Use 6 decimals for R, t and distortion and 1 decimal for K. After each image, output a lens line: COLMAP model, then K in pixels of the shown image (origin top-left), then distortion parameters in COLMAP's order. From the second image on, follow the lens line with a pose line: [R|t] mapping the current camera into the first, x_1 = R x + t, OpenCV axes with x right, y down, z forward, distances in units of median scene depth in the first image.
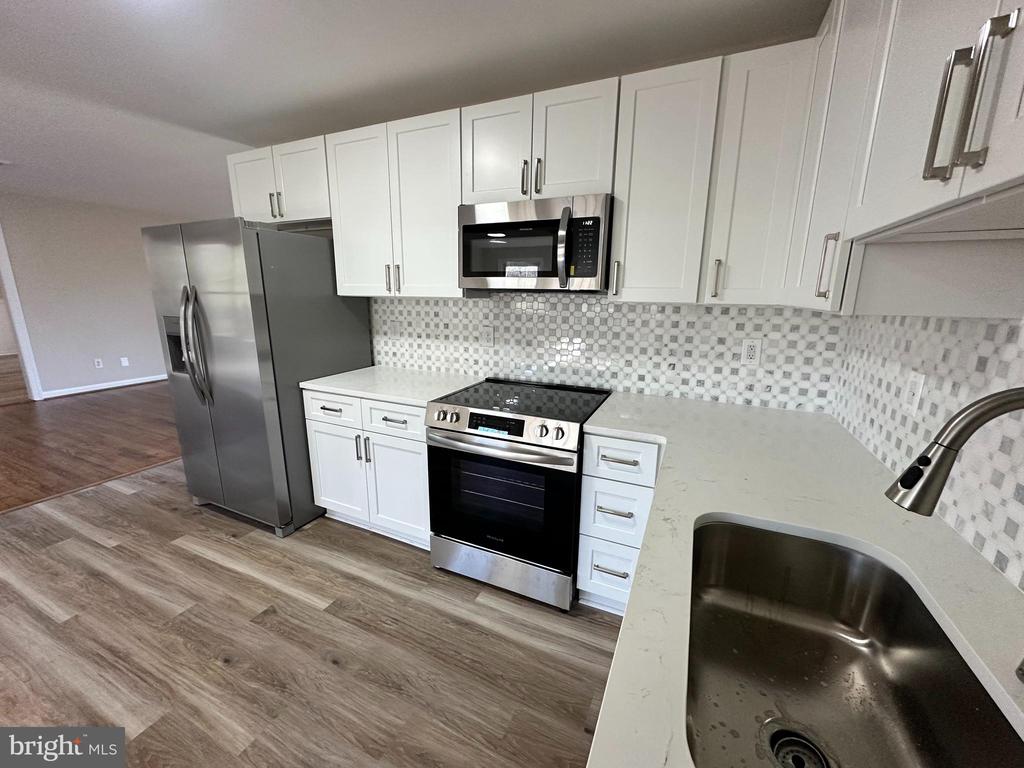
lens RADIAL K [[408.6, 0, 512.7], [0, 408.6, 385.1], [0, 0, 1]] dist [-0.013059, 0.006092]
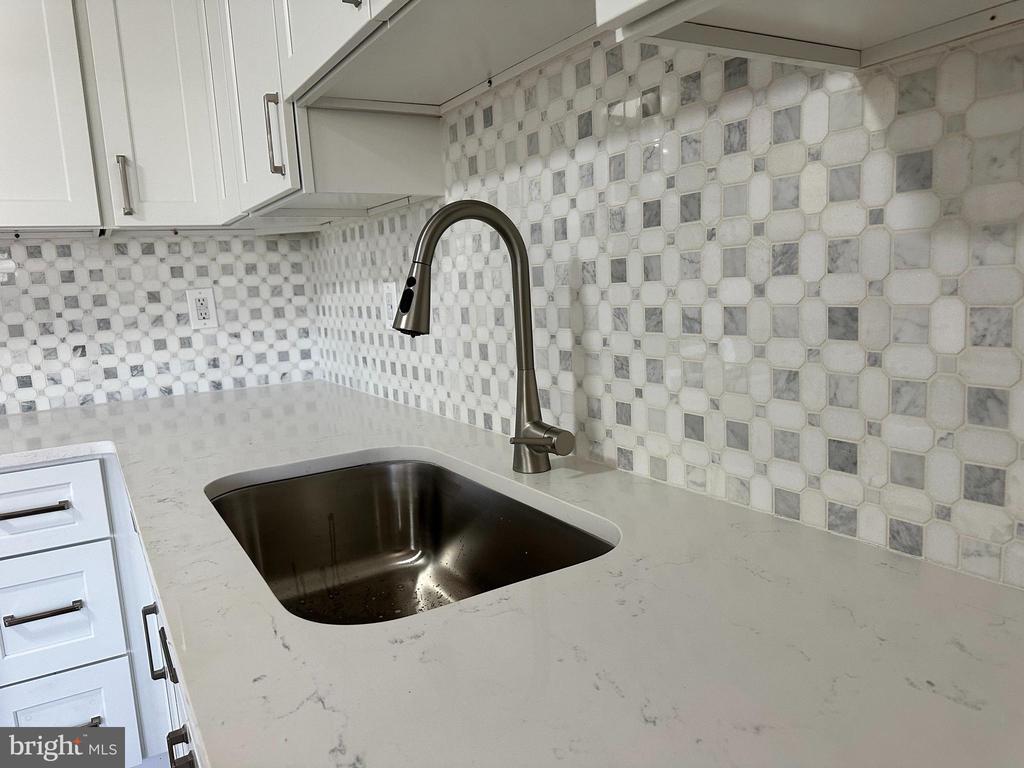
lens RADIAL K [[735.8, 0, 511.5], [0, 735.8, 396.2], [0, 0, 1]] dist [0.048632, -0.093703]
pose [[0.570262, -0.162889, 0.805151, -0.104616], [0.240549, 0.970291, 0.025925, 0.133305], [-0.785454, 0.178894, 0.592503, -0.067111]]
